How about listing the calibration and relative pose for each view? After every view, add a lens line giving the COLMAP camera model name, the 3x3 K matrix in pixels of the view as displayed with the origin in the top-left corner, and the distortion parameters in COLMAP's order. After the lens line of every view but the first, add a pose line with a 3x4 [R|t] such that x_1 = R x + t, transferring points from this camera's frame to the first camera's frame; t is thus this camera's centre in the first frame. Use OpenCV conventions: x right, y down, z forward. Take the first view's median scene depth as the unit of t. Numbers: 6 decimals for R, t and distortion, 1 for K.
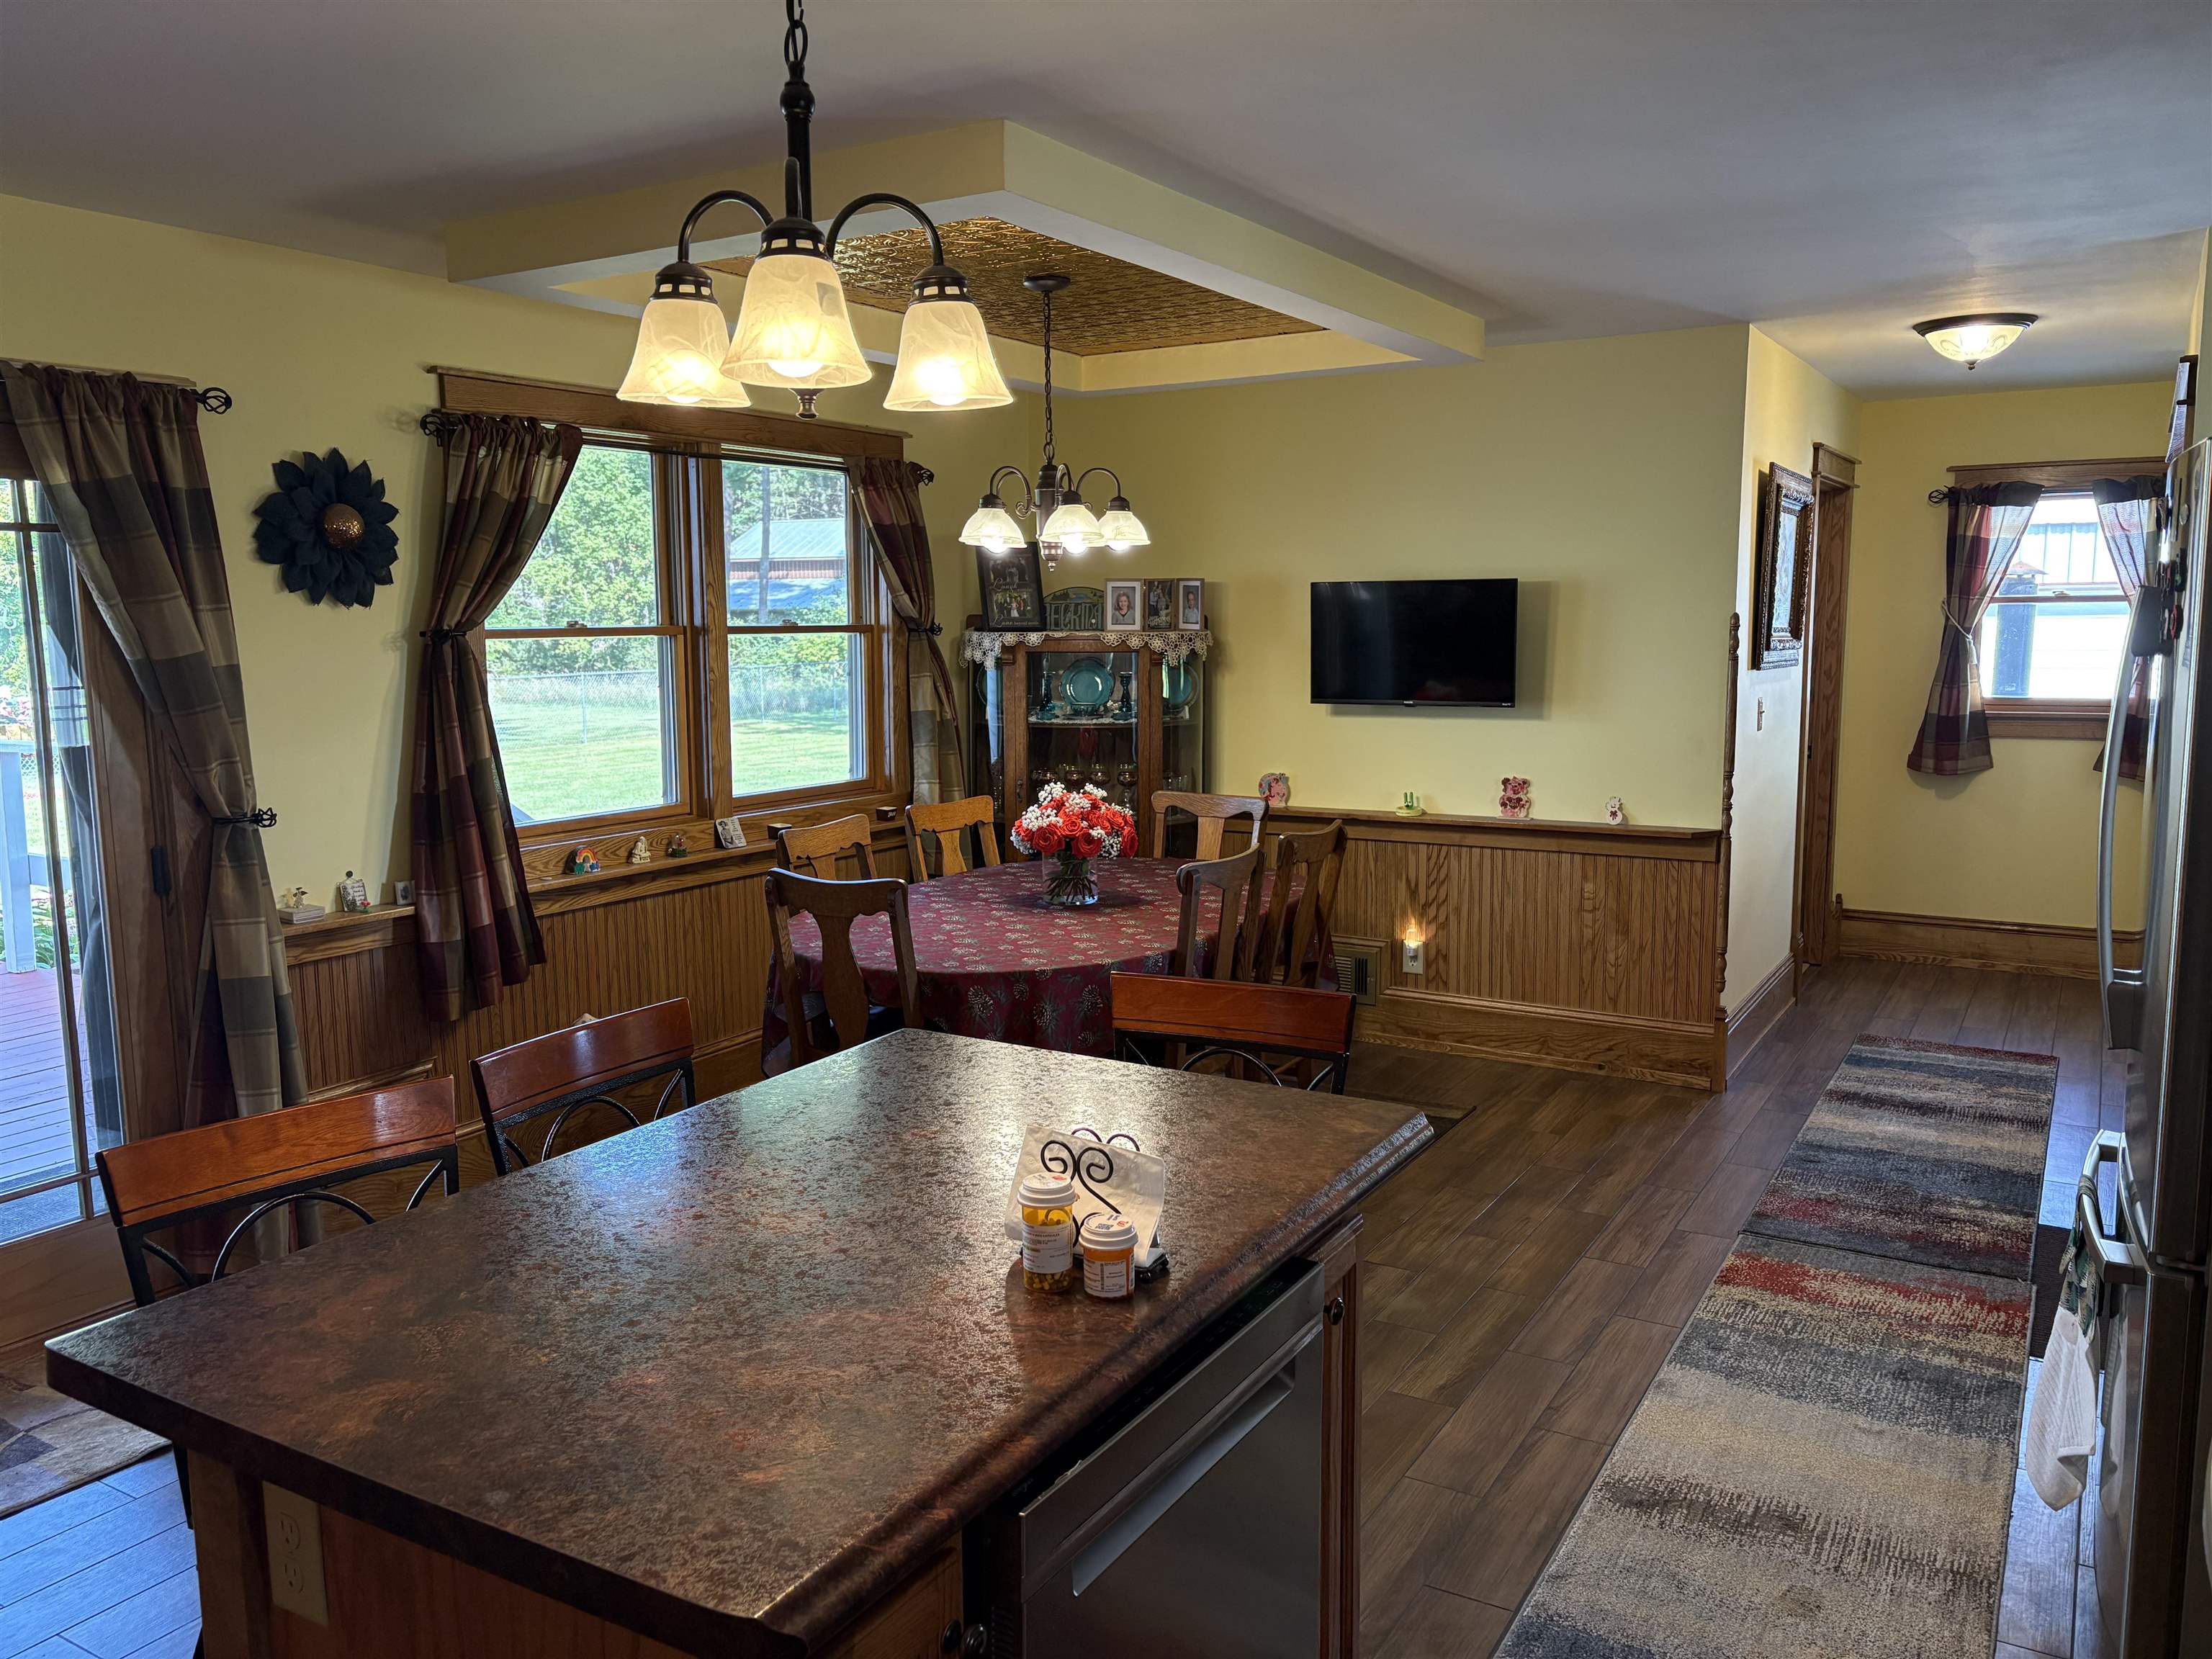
lens RADIAL K [[1675.2, 0, 1116.8], [0, 1675.2, 828.3], [0, 0, 1]] dist [0.032238, -0.038509]
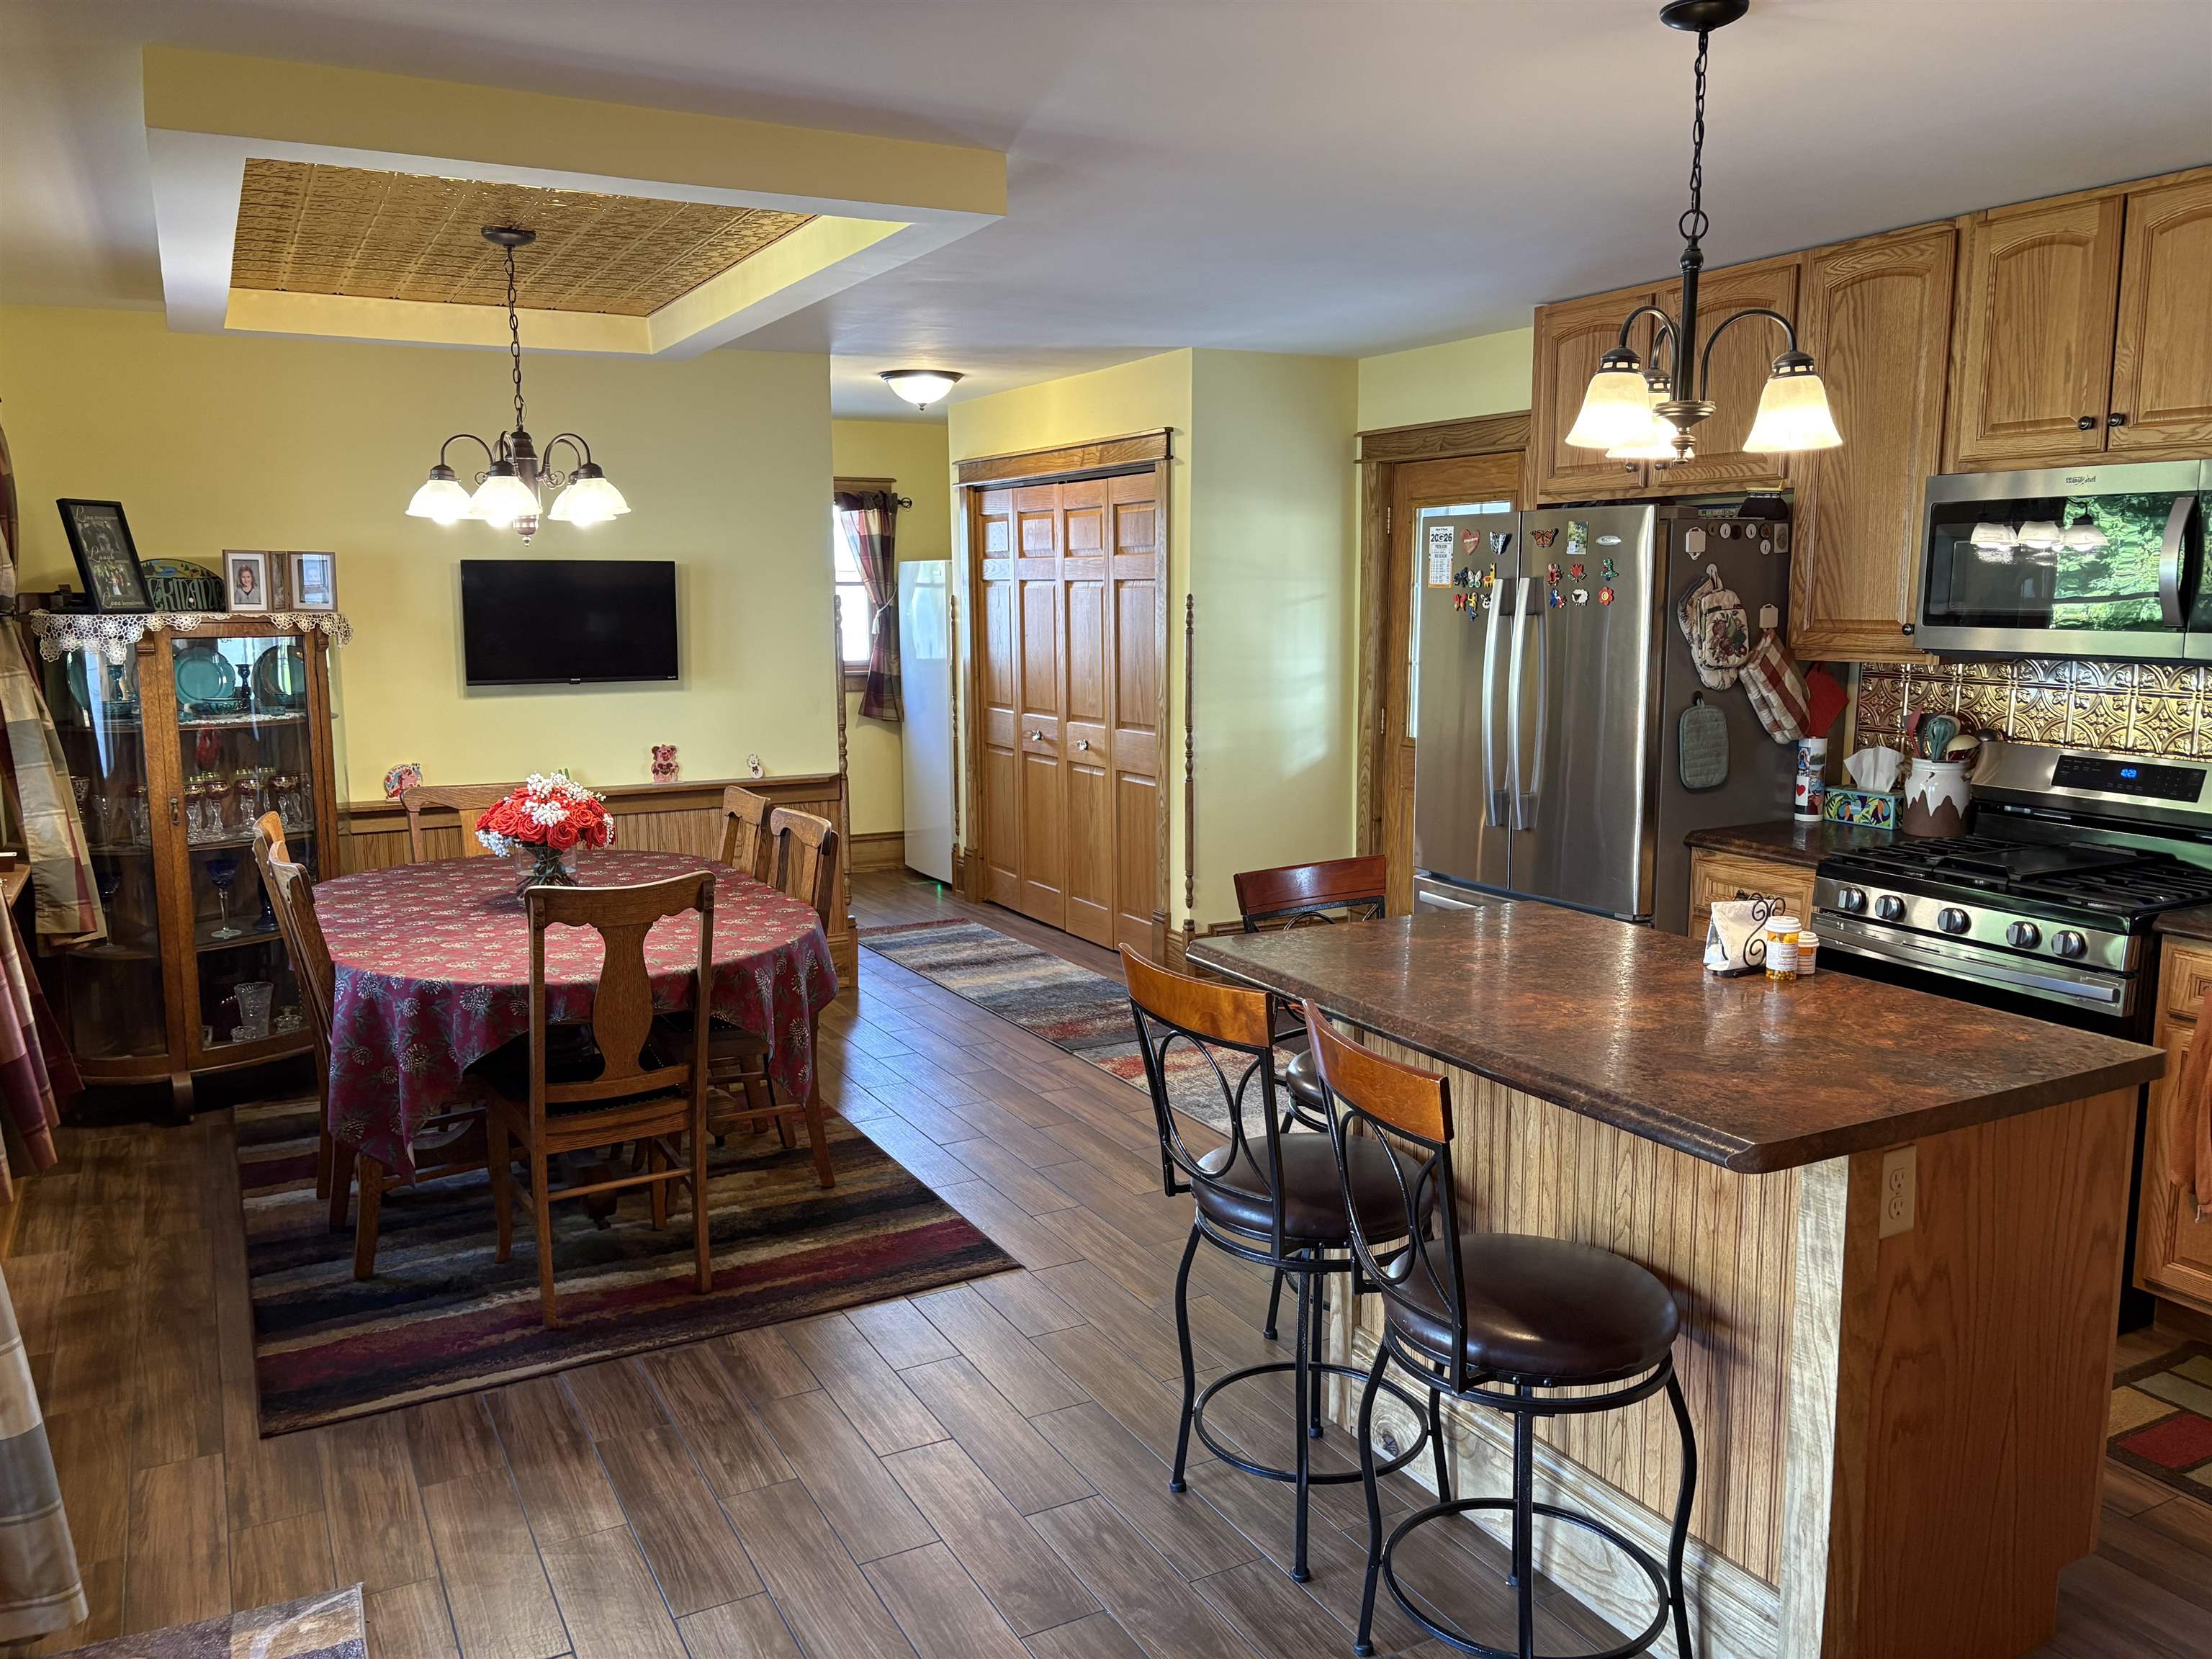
lens RADIAL K [[1675.2, 0, 1124.9], [0, 1675.2, 829.0], [0, 0, 1]] dist [0.032238, -0.038509]
pose [[0.498590, -0.119480, 0.858564, -0.697956], [0.106712, 0.991382, 0.075993, -0.034656], [-0.860245, 0.053730, 0.507043, 0.252574]]
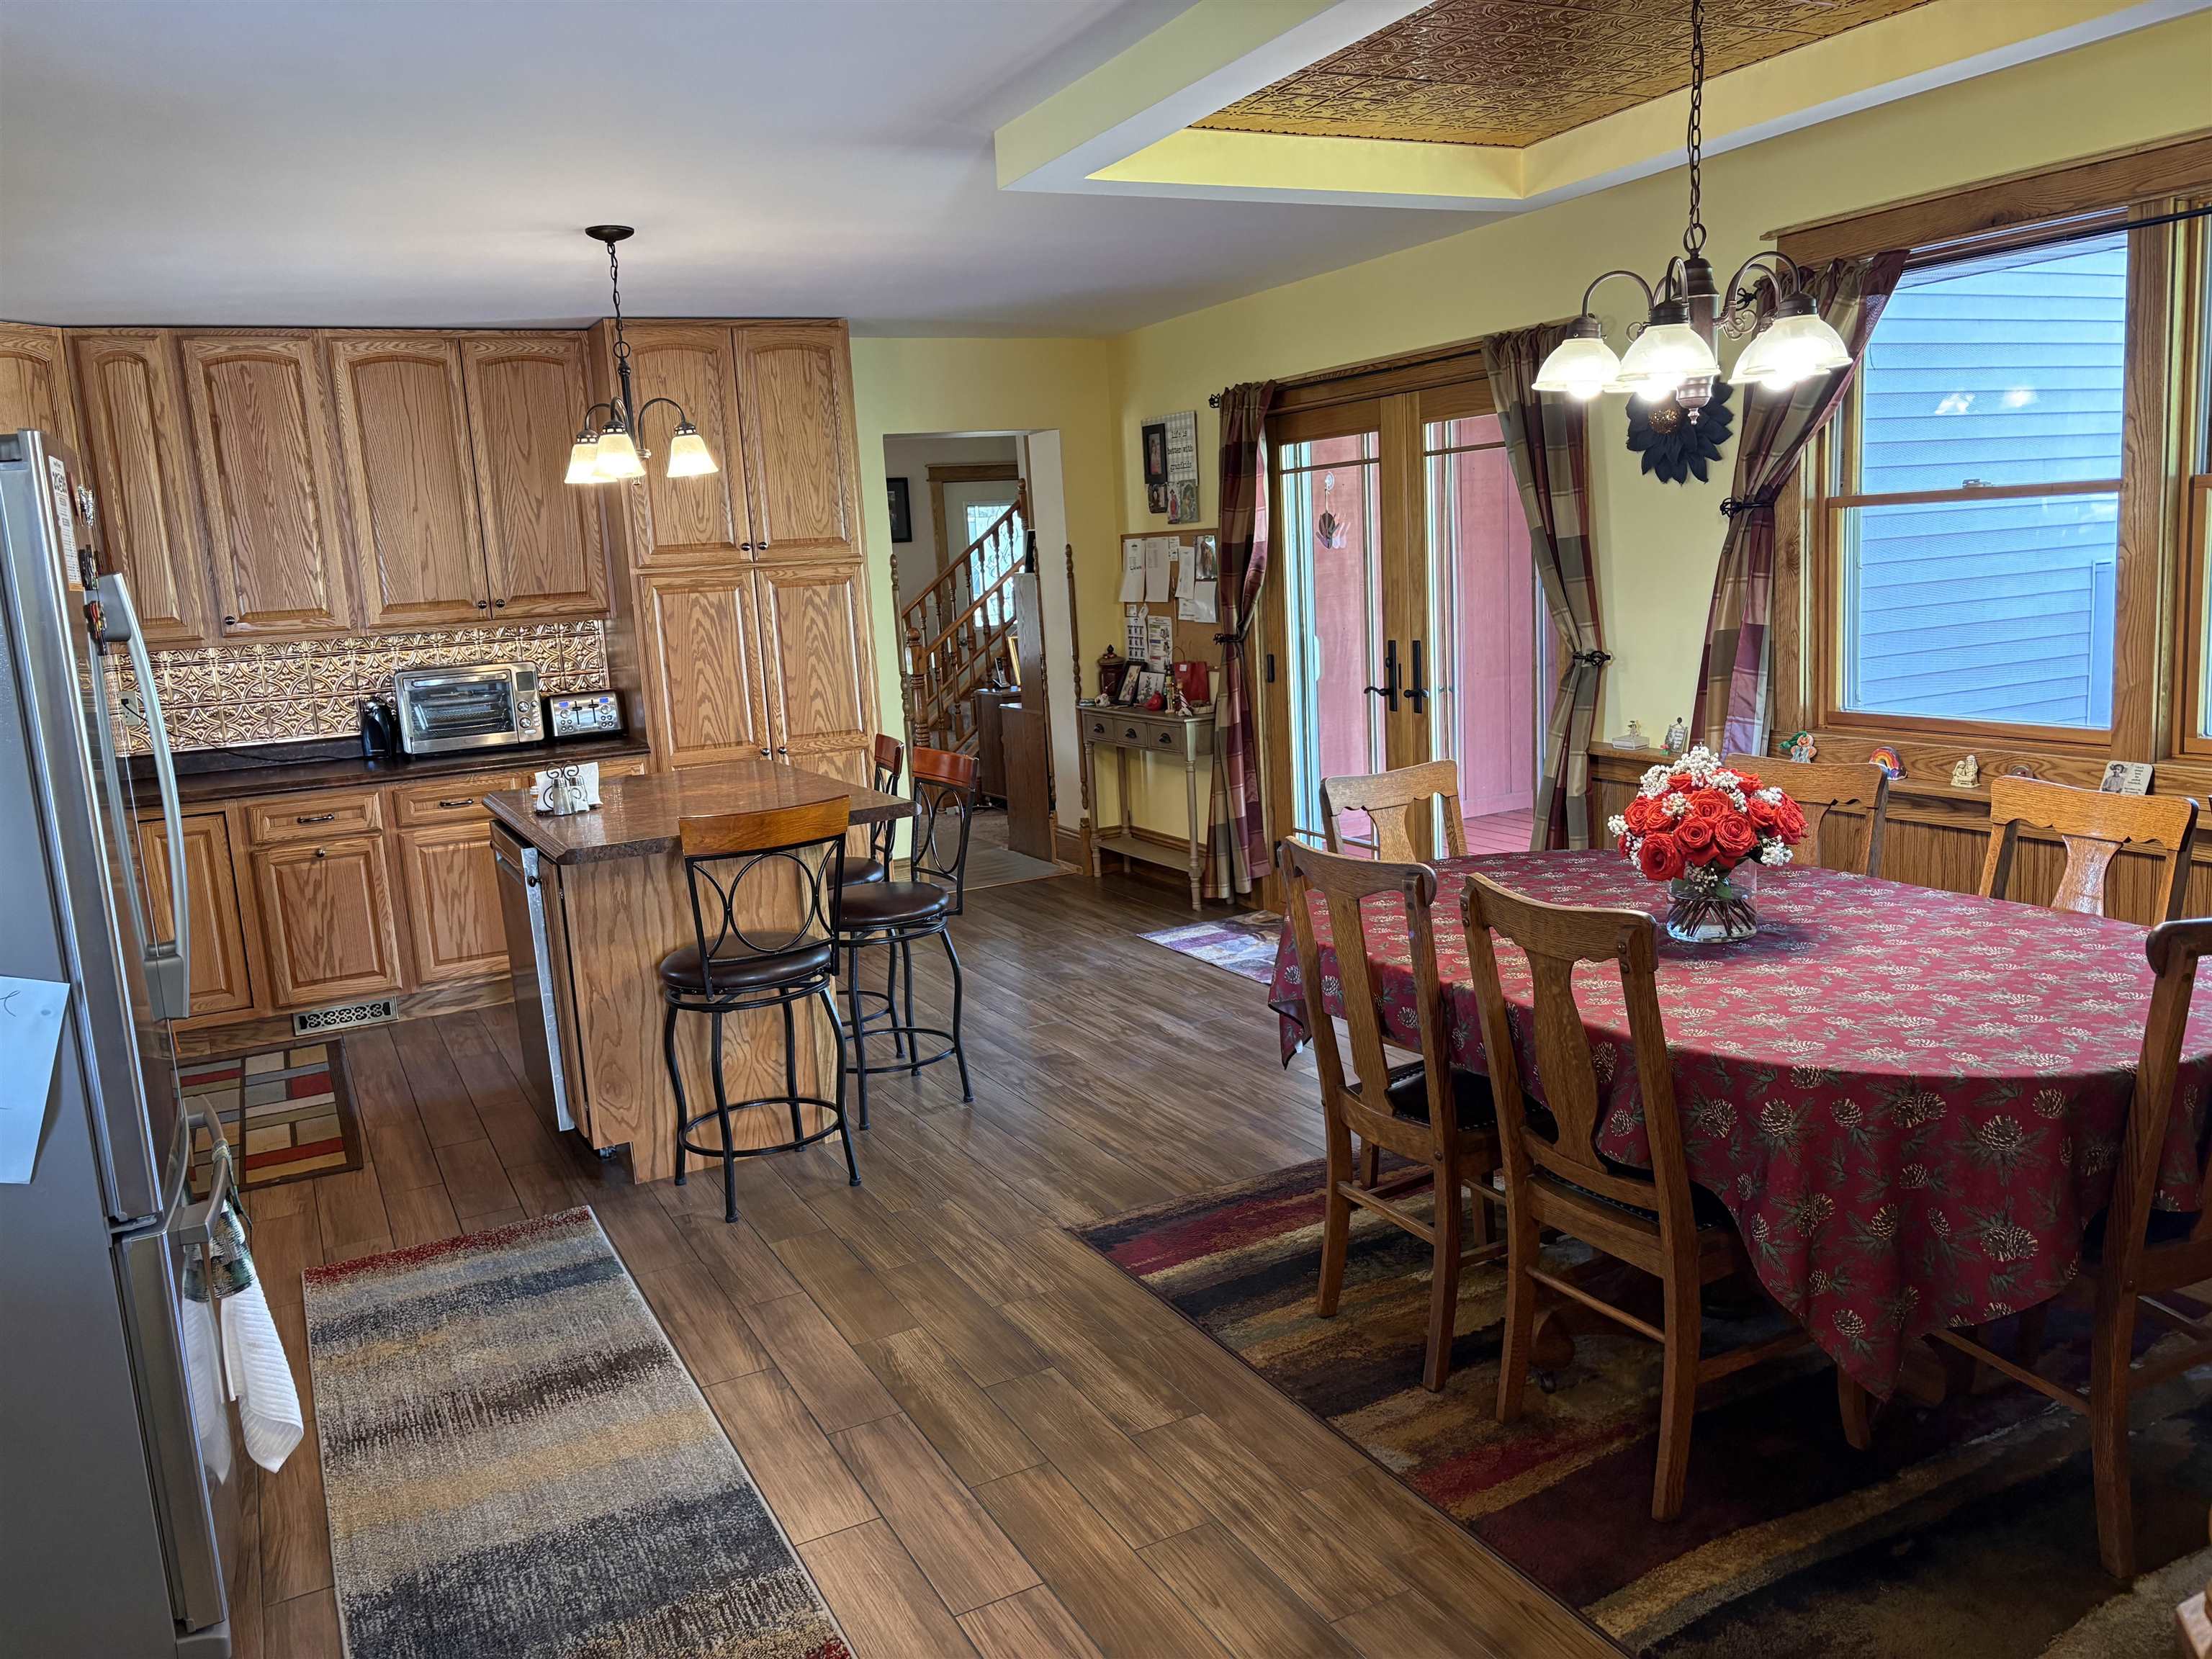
lens RADIAL K [[1675.2, 0, 1102.8], [0, 1675.2, 847.3], [0, 0, 1]] dist [0.032238, -0.038509]
pose [[-0.533175, 0.196013, -0.822984, 0.660589], [-0.037467, 0.966364, 0.254435, -0.154488], [0.845175, 0.166493, -0.507897, 1.173047]]
